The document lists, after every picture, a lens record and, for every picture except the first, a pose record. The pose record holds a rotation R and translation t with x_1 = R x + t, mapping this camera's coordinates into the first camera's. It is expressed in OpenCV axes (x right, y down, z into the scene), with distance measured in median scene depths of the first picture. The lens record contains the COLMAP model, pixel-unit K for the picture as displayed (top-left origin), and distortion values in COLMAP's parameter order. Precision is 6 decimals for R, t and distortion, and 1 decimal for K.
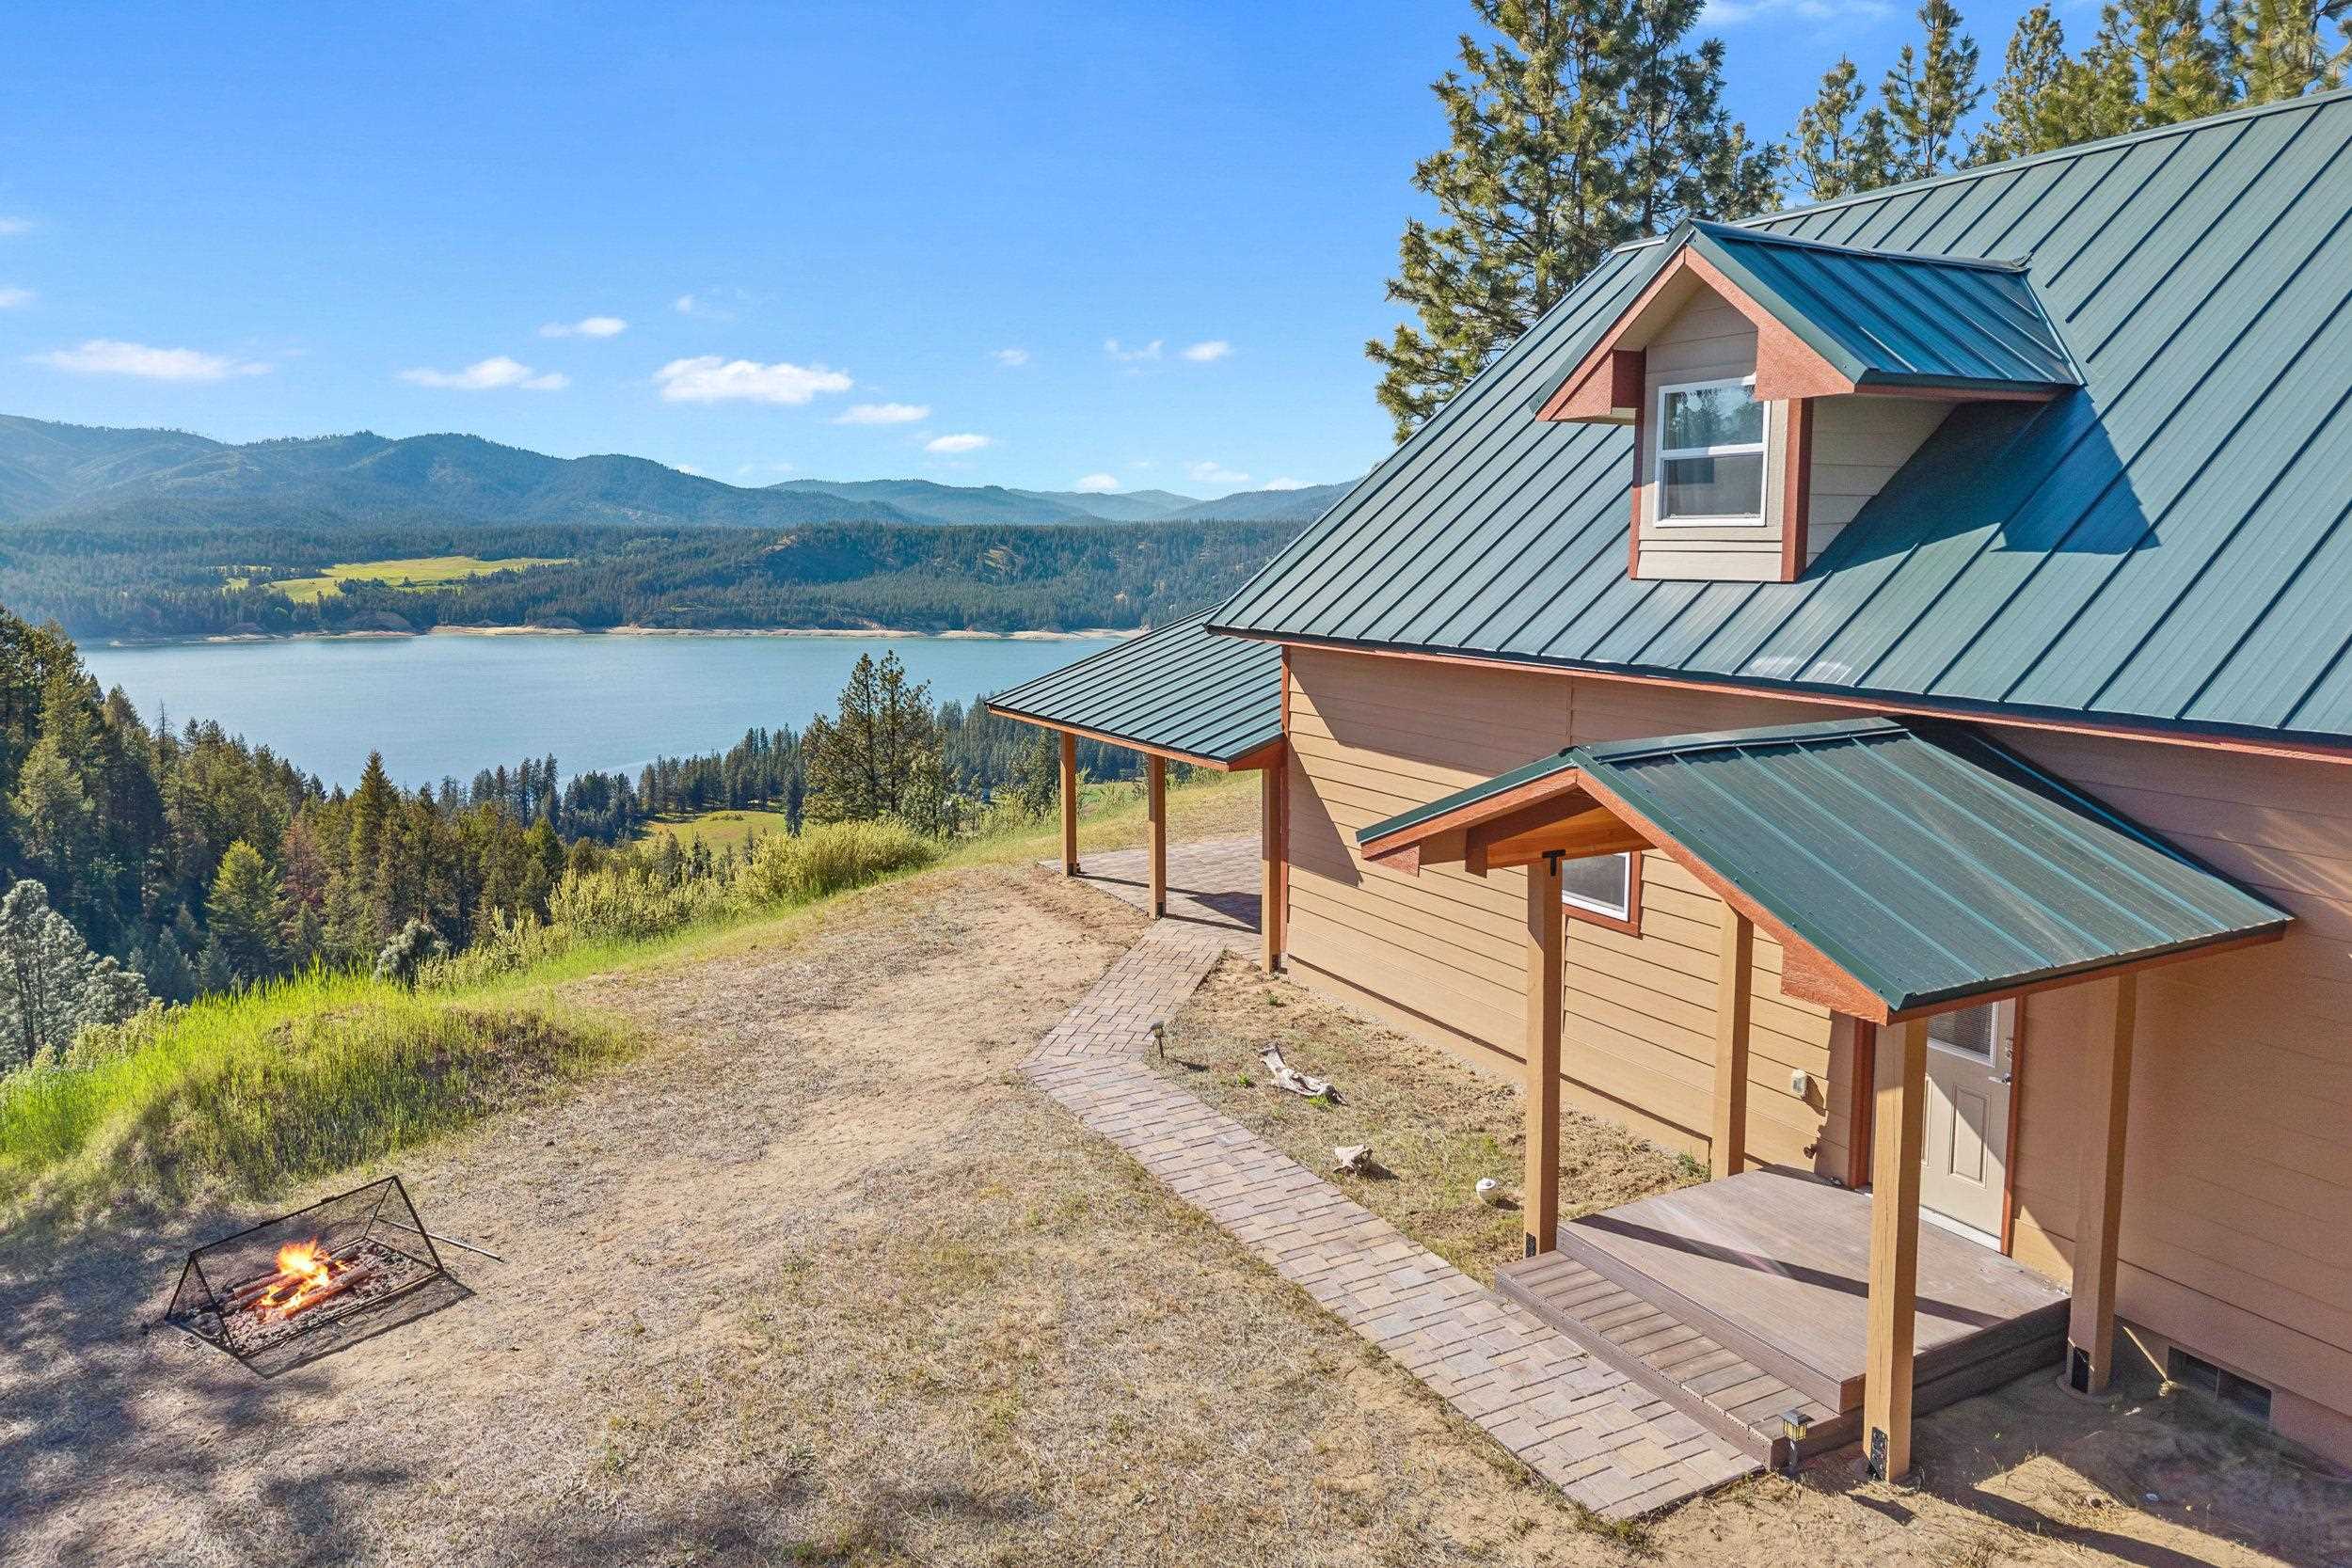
lens RADIAL K [[1576.8, 0, 1210.6], [0, 1576.8, 762.9], [0, 0, 1]] dist [0.010022, -0.017799]
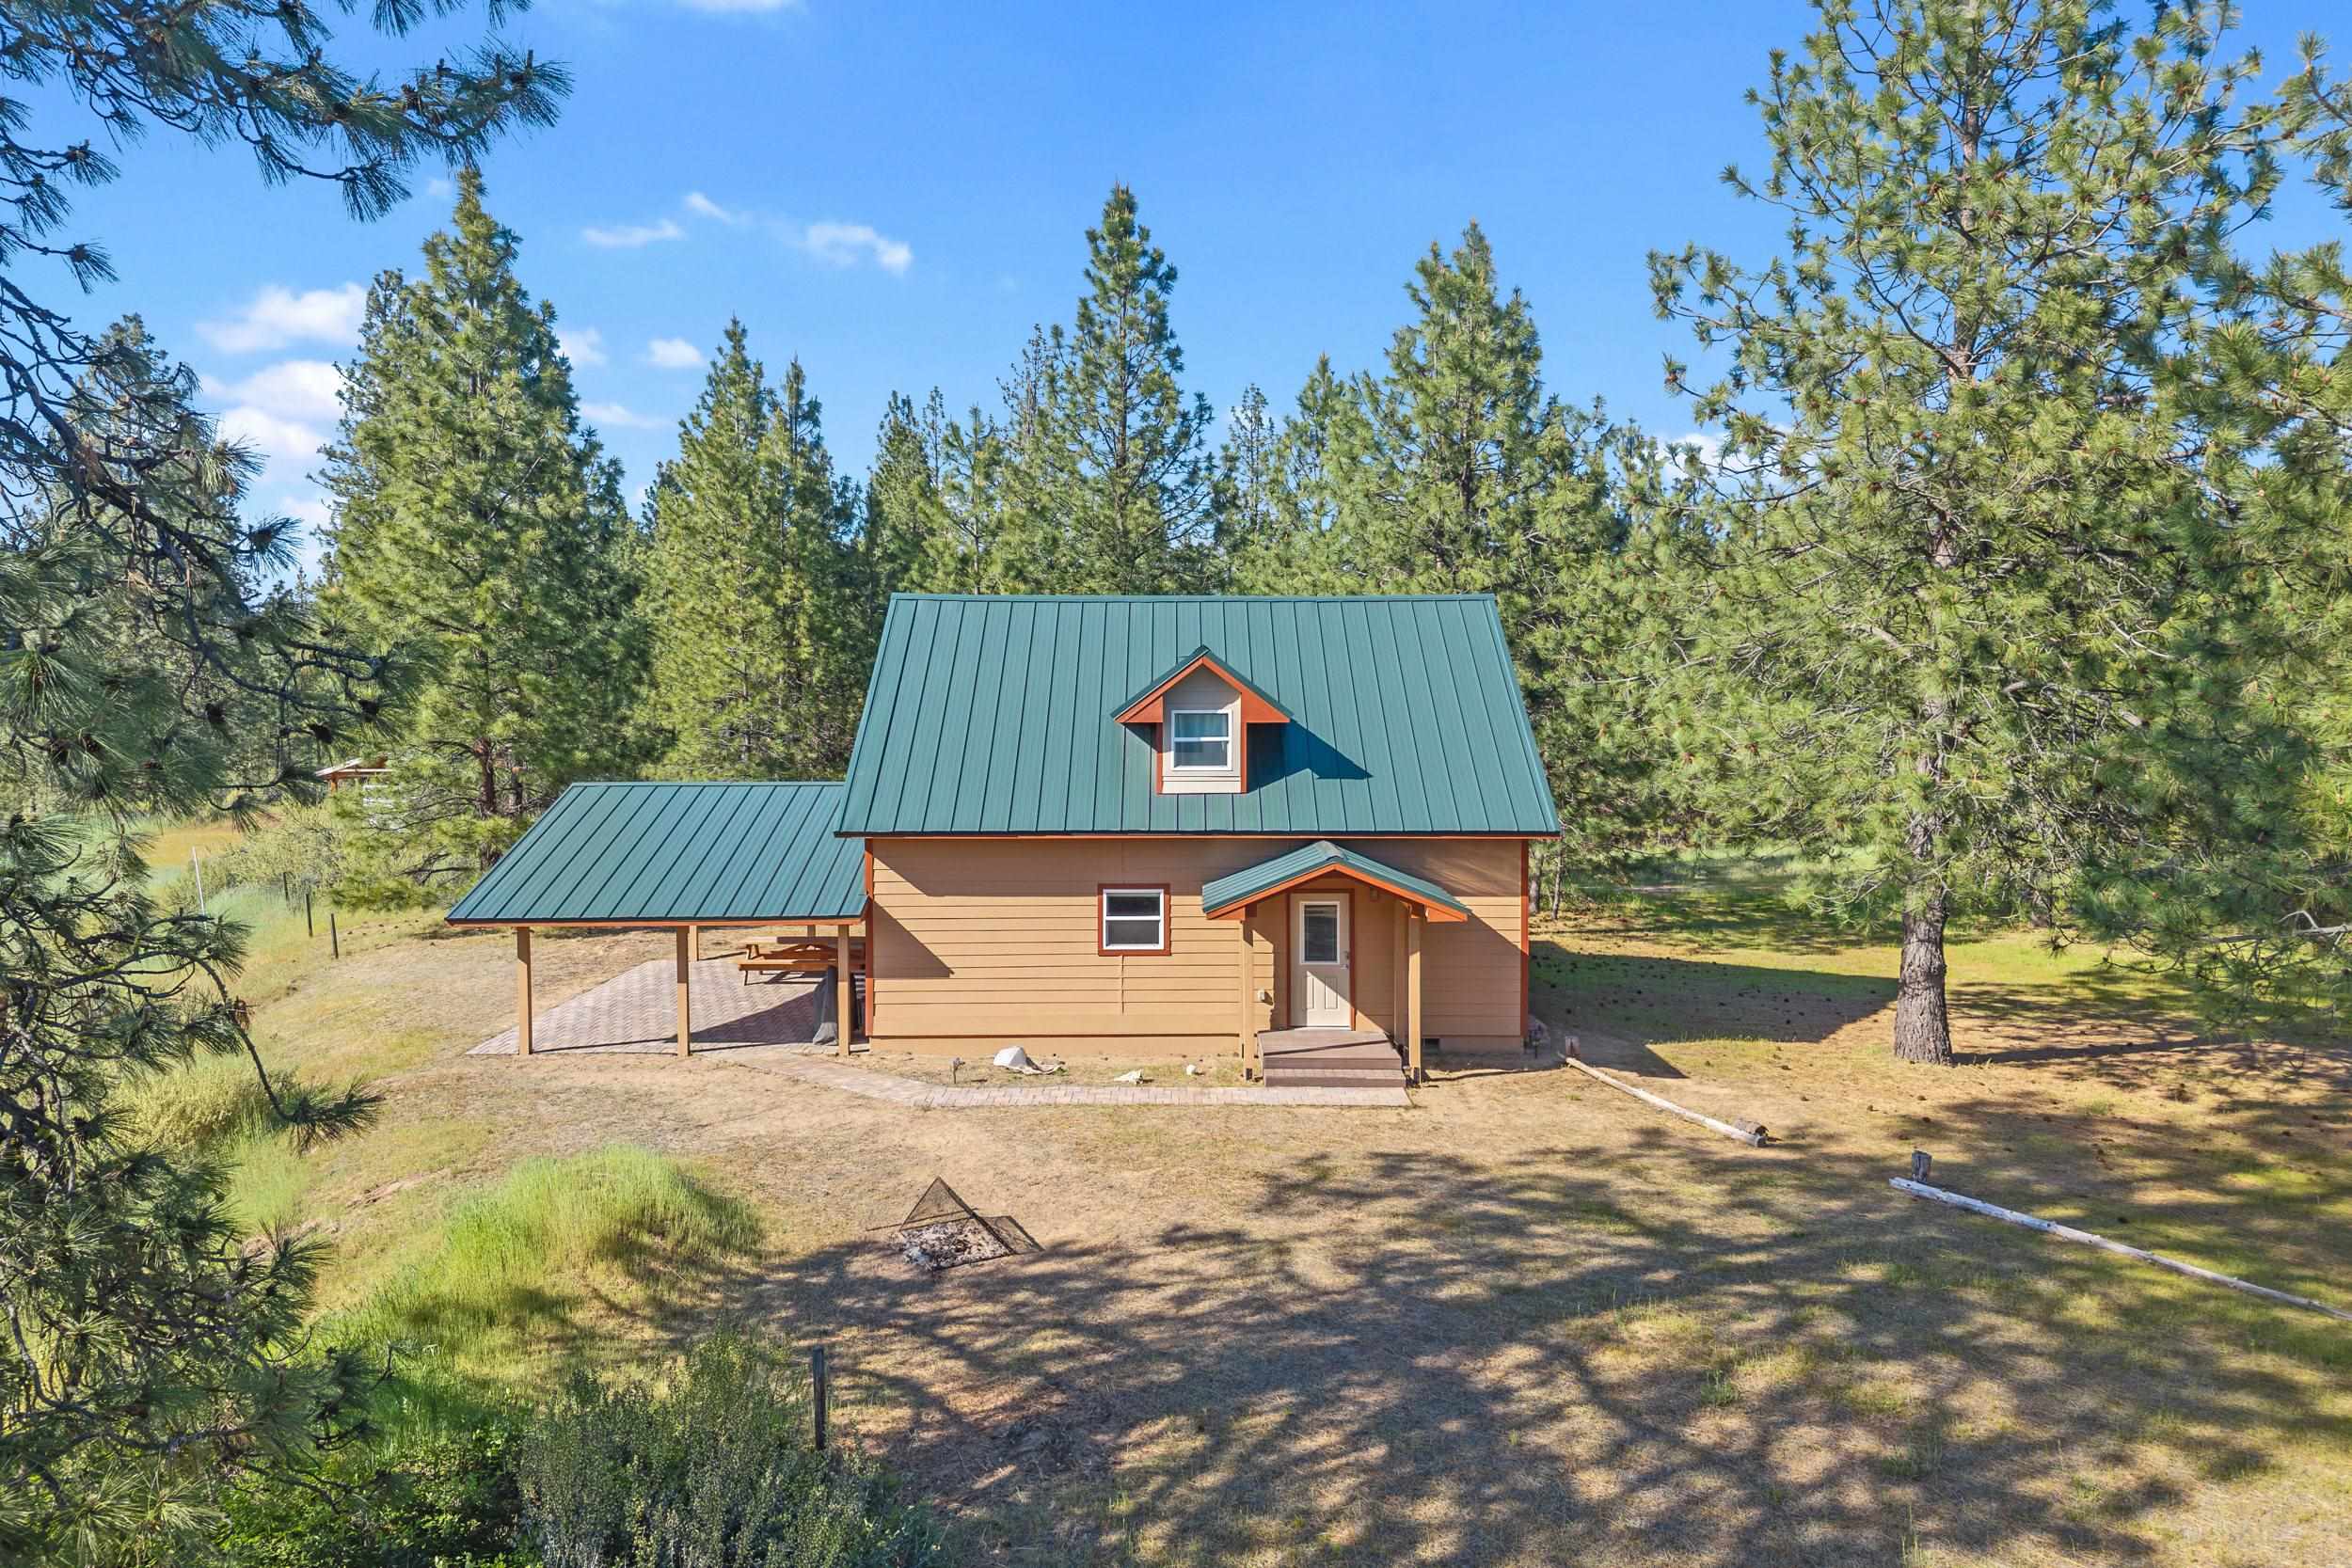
lens RADIAL K [[1576.8, 0, 1188.2], [0, 1576.8, 780.2], [0, 0, 1]] dist [0.010022, -0.017799]
pose [[0.476750, -0.045448, 0.877863, -1.698869], [0.128650, 0.991517, -0.018535, -0.090599], [-0.869574, 0.121773, 0.478552, -0.104539]]
